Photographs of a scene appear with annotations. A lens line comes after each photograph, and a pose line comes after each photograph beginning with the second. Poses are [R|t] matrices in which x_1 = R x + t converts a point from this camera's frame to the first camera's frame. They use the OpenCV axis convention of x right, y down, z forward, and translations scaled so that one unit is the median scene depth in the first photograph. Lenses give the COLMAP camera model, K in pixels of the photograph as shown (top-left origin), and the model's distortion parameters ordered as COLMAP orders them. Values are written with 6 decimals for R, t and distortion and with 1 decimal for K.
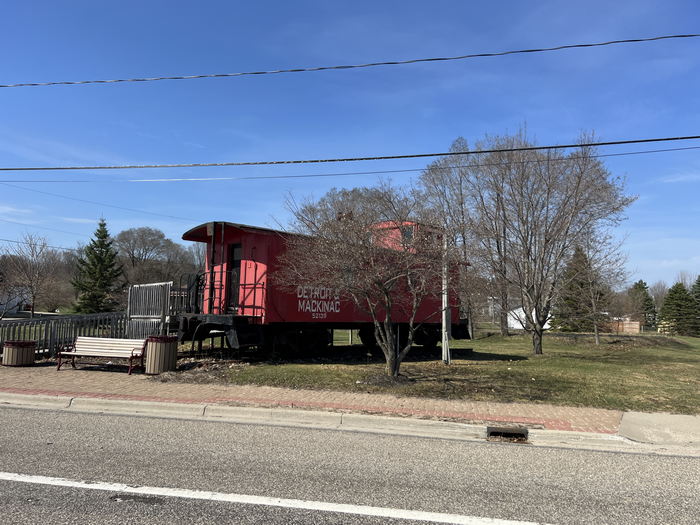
lens RADIAL K [[536.8, 0, 350.4], [0, 536.8, 262.6], [0, 0, 1]] dist [0.045722, -0.015367]
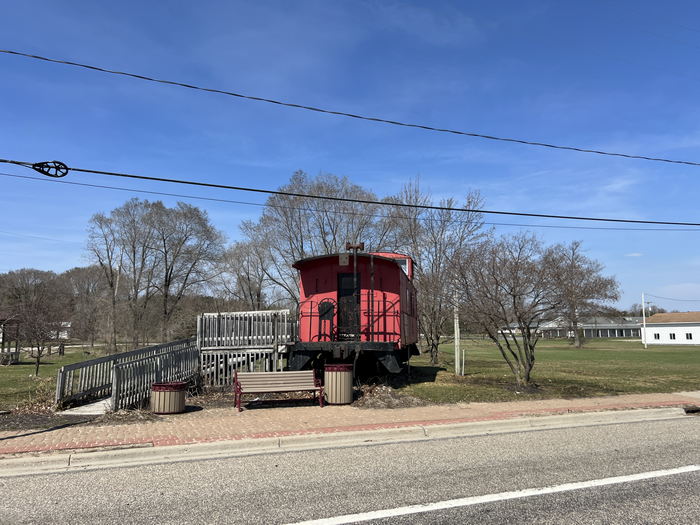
lens RADIAL K [[536.8, 0, 352.1], [0, 536.8, 265.7], [0, 0, 1]] dist [0.045722, -0.015367]
pose [[0.831610, 0.033508, 0.554348, -0.833290], [-0.021148, 0.999365, -0.028683, -0.020908], [-0.554957, 0.012129, 0.831791, 0.137062]]
